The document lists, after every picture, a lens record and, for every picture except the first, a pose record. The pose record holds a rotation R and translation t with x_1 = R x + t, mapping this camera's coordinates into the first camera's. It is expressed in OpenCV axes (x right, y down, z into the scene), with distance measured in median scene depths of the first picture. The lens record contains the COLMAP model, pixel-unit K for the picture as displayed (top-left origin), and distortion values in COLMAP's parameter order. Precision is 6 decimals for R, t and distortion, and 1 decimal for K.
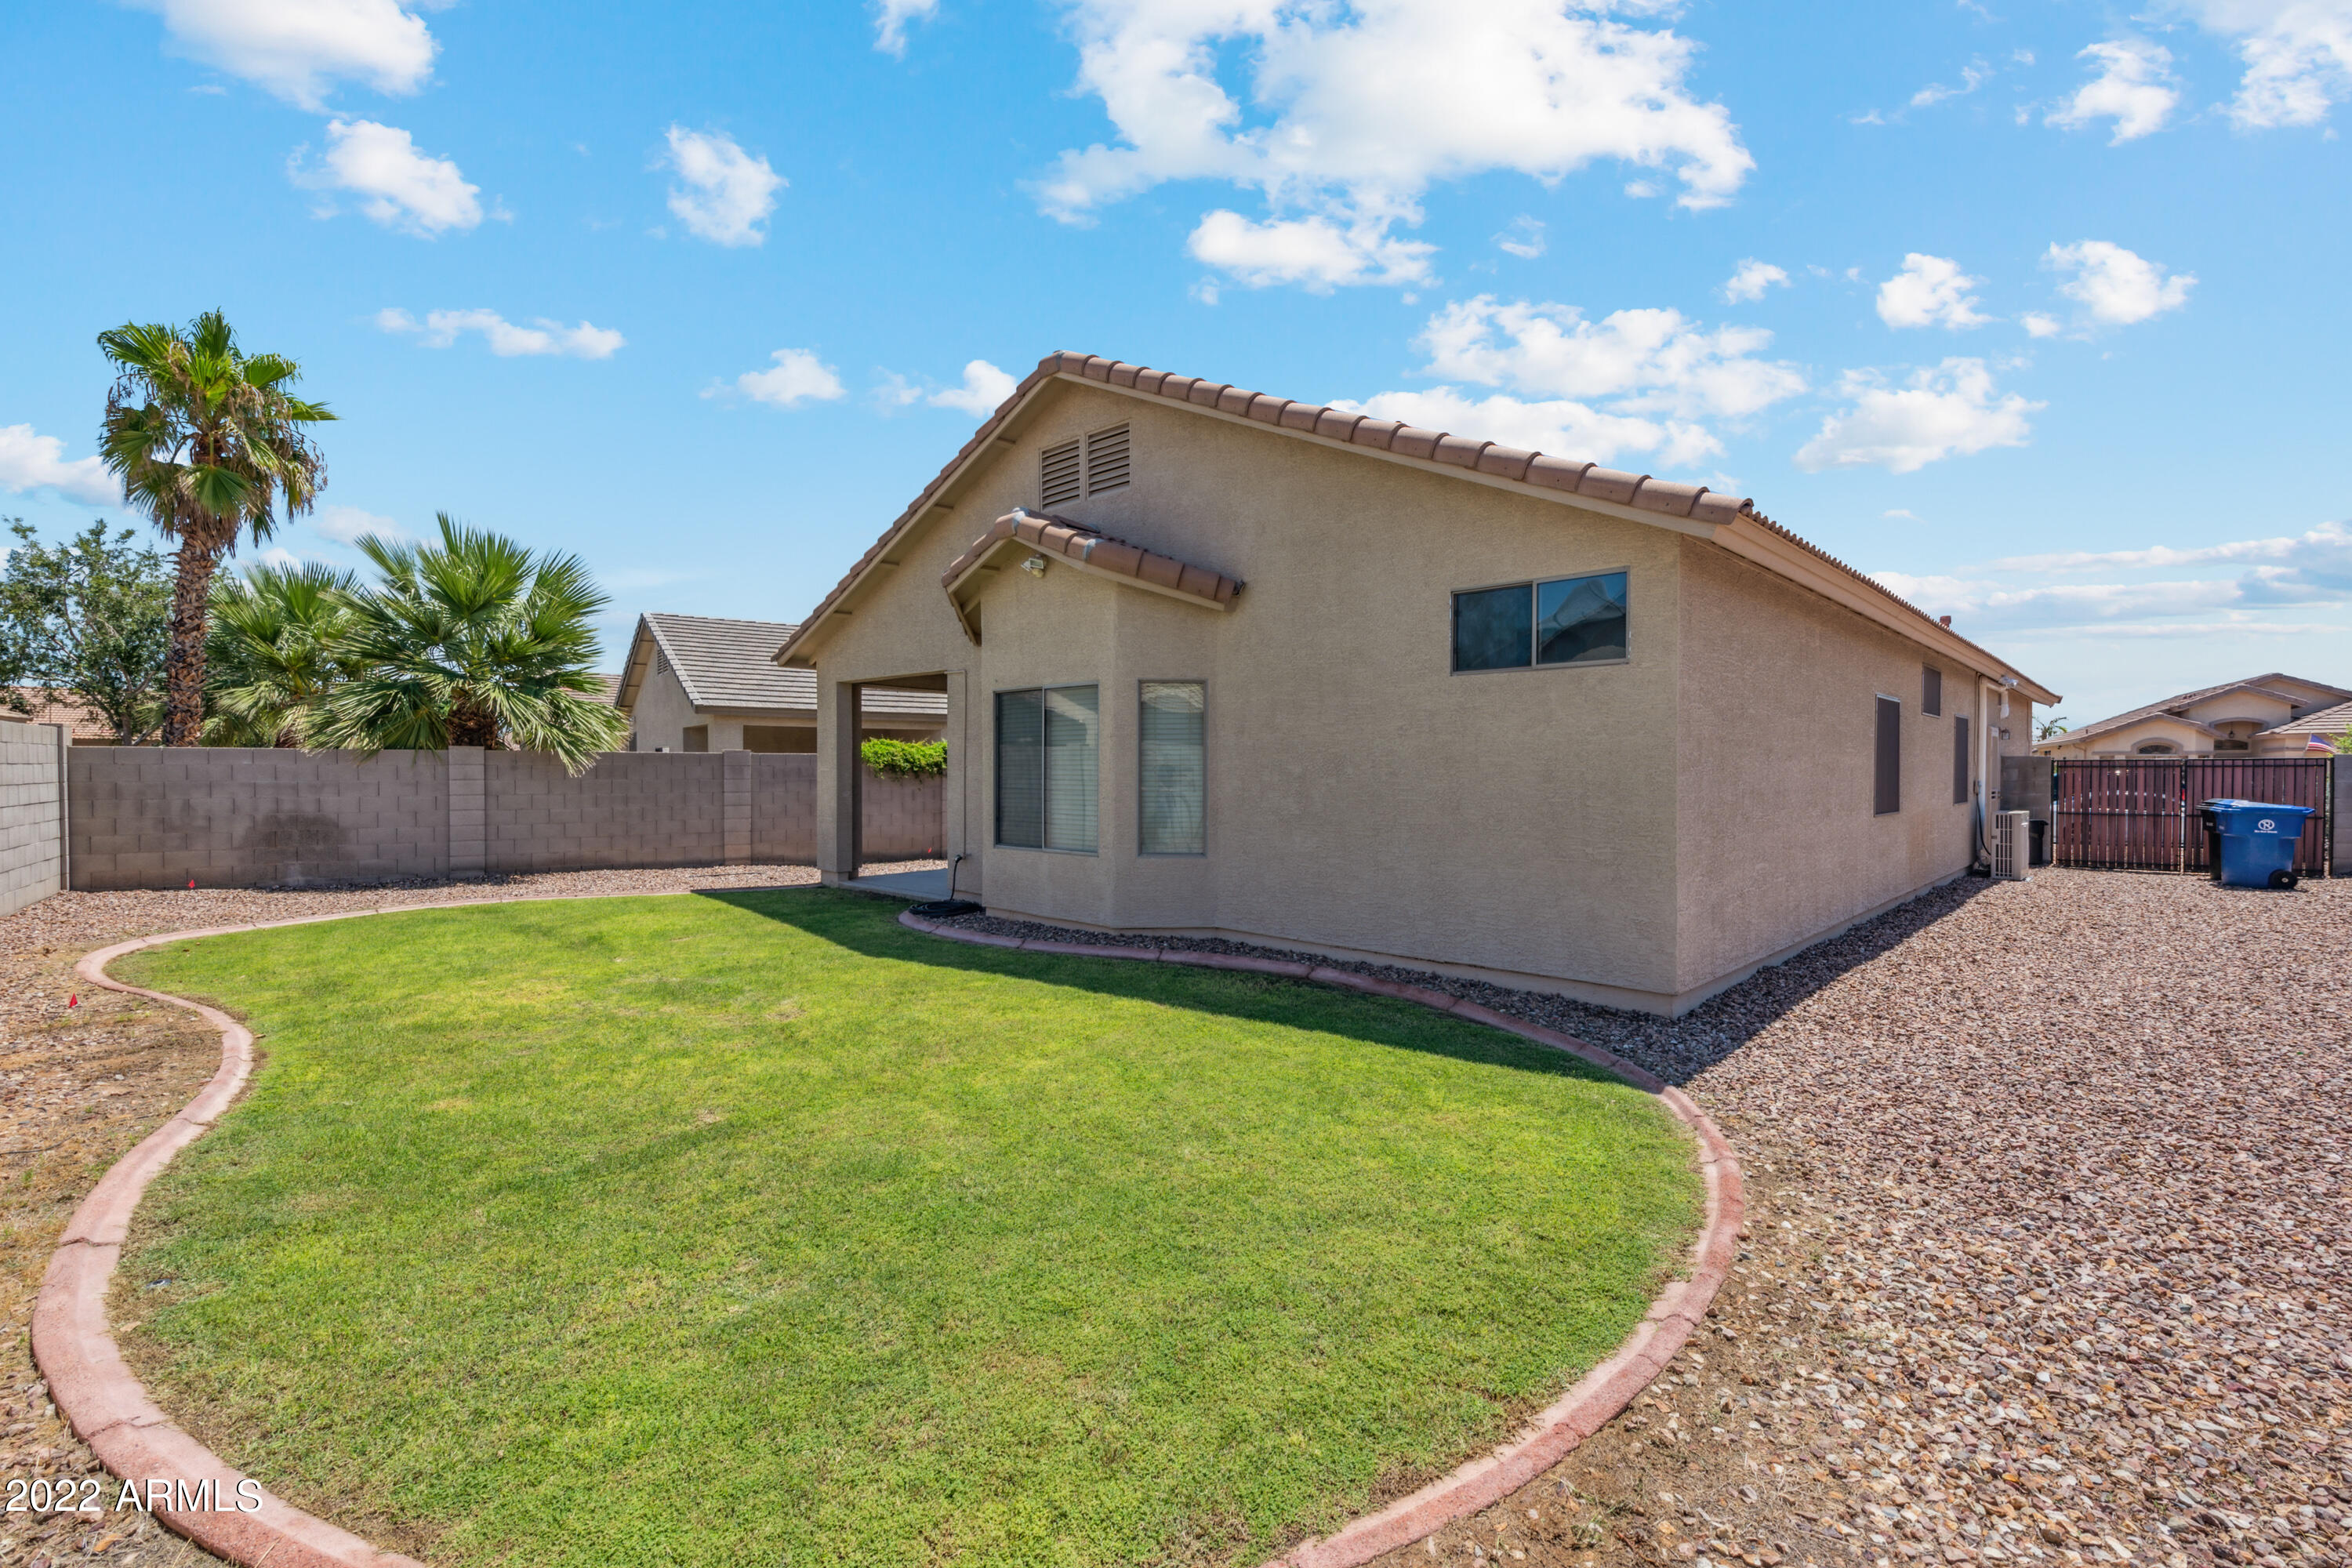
lens RADIAL K [[1042.2, 0, 1180.6], [0, 1042.2, 778.0], [0, 0, 1]] dist [0.003607, 0.000327]
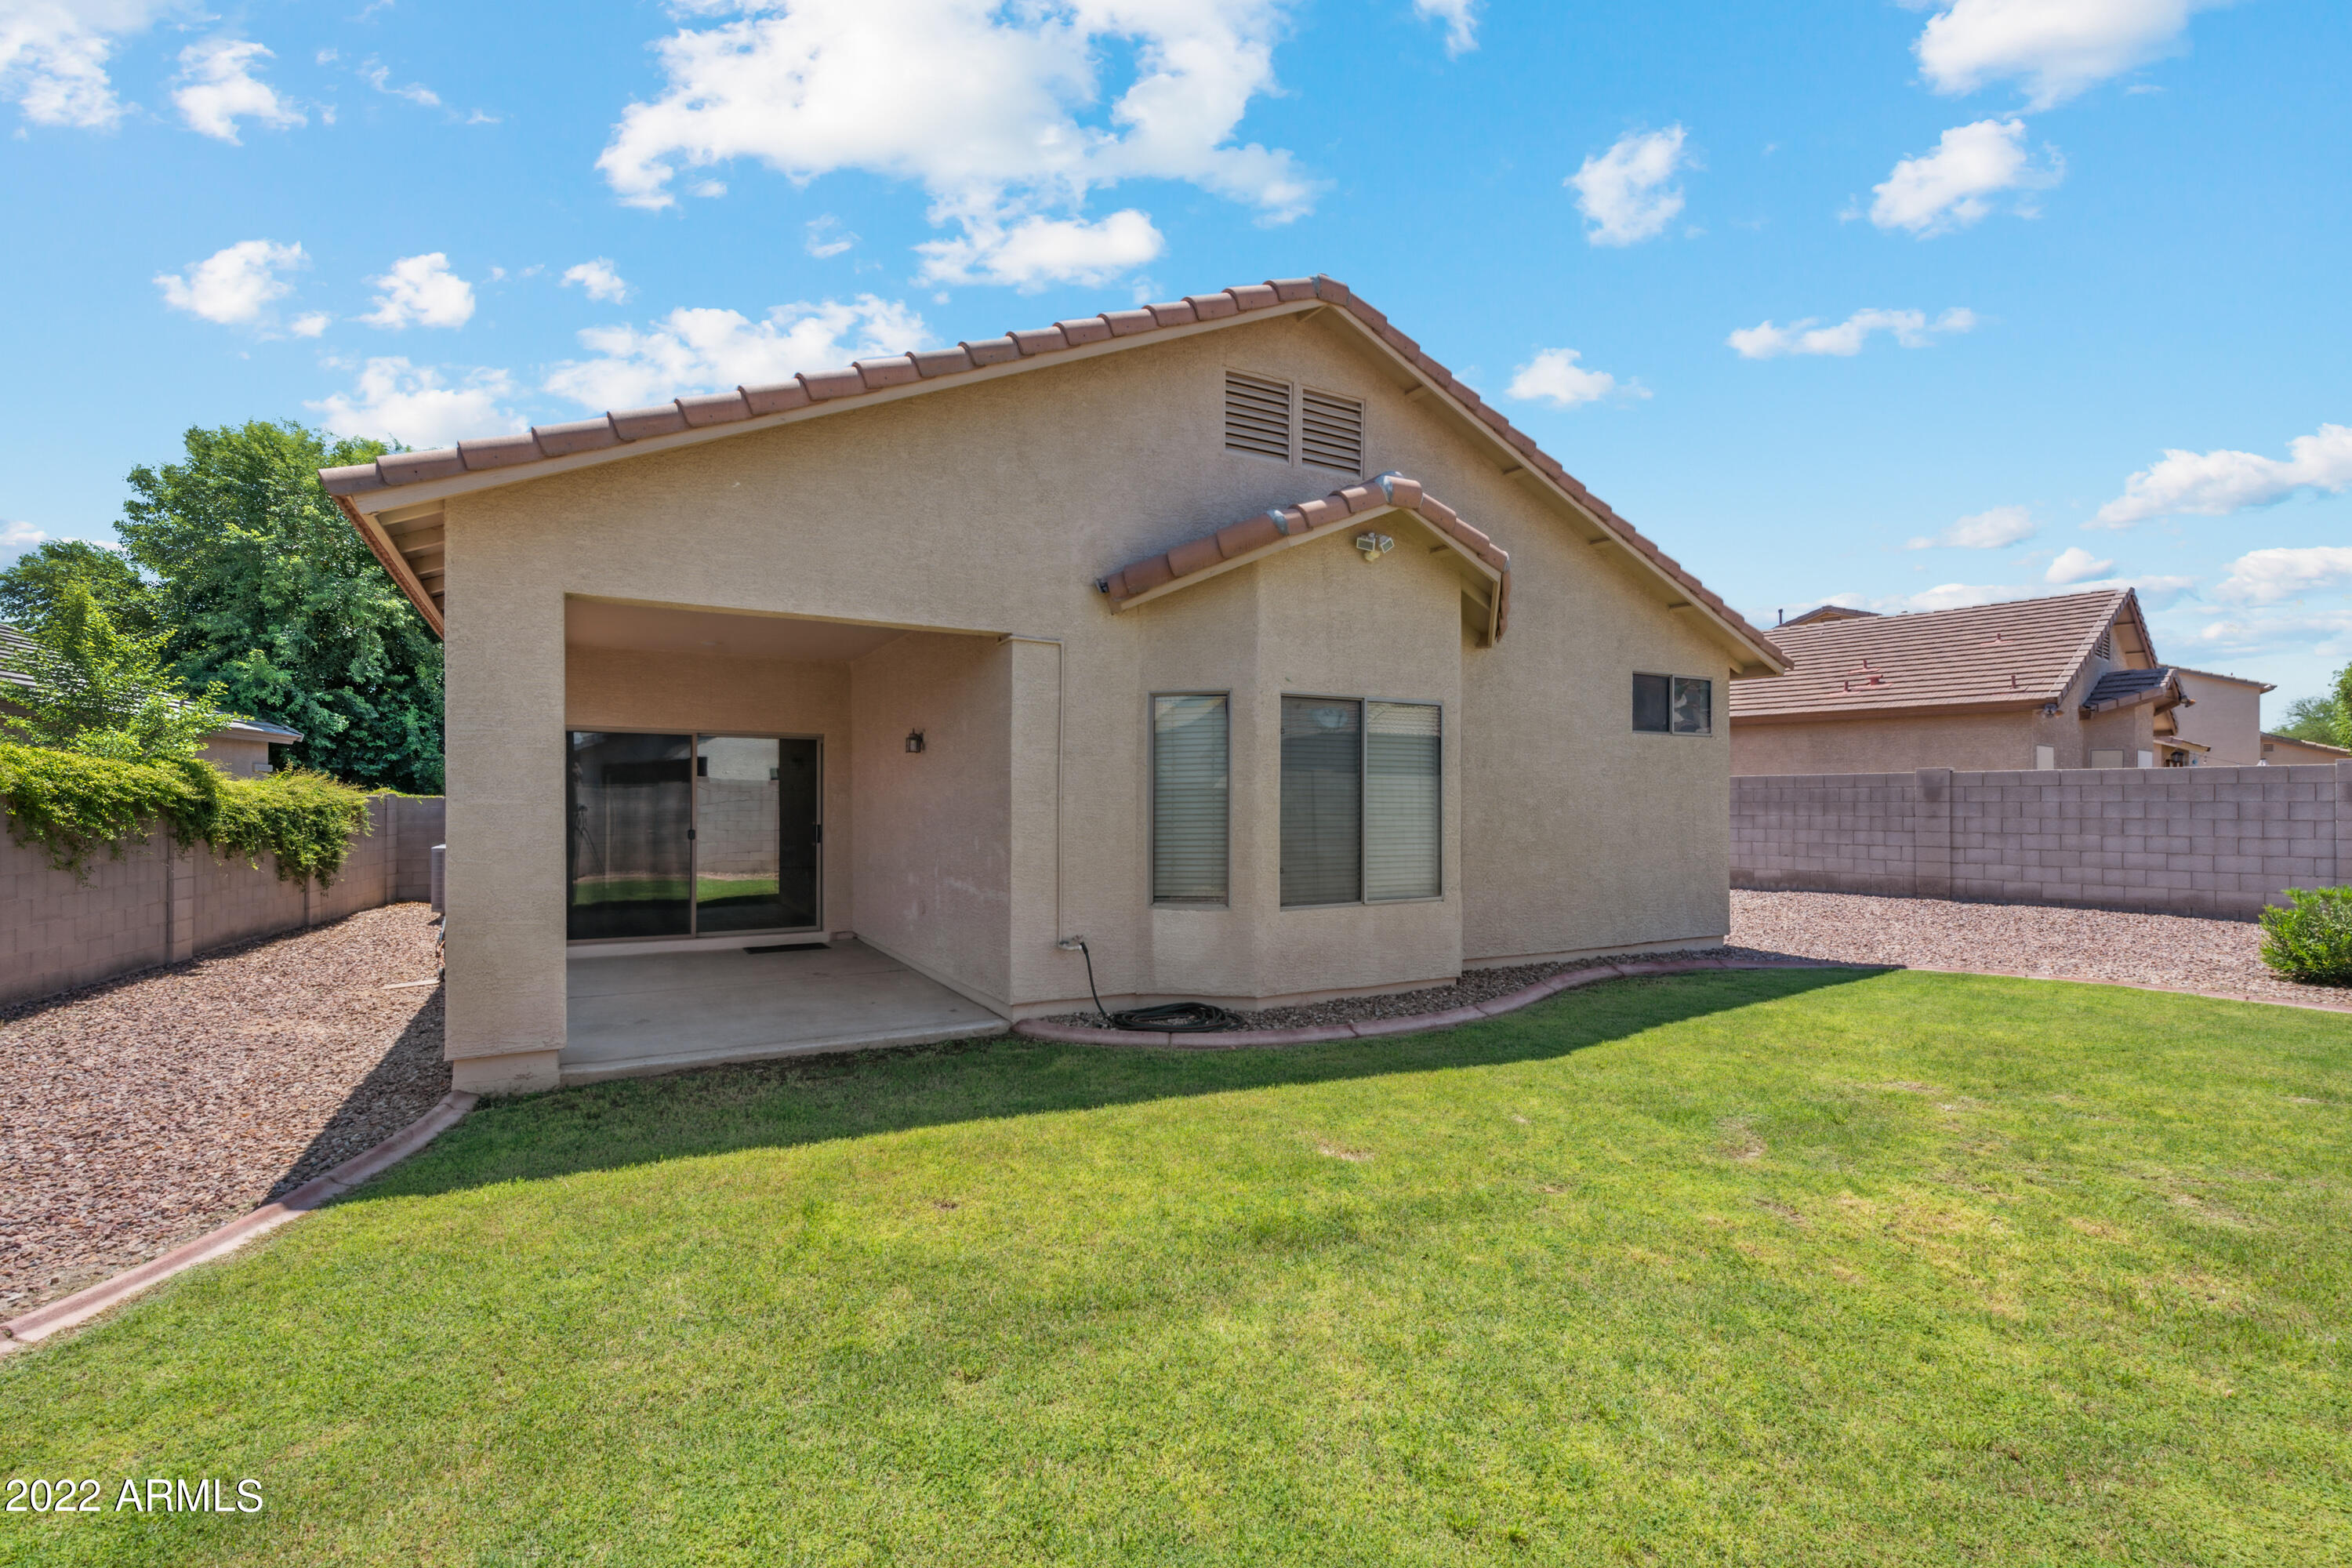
lens RADIAL K [[1042.2, 0, 1180.6], [0, 1042.2, 778.0], [0, 0, 1]] dist [0.003607, 0.000327]
pose [[0.264894, 0.030056, 0.963809, -0.946555], [0.009886, 0.999377, -0.033882, 0.000647], [-0.964227, 0.018504, 0.264431, 0.944734]]
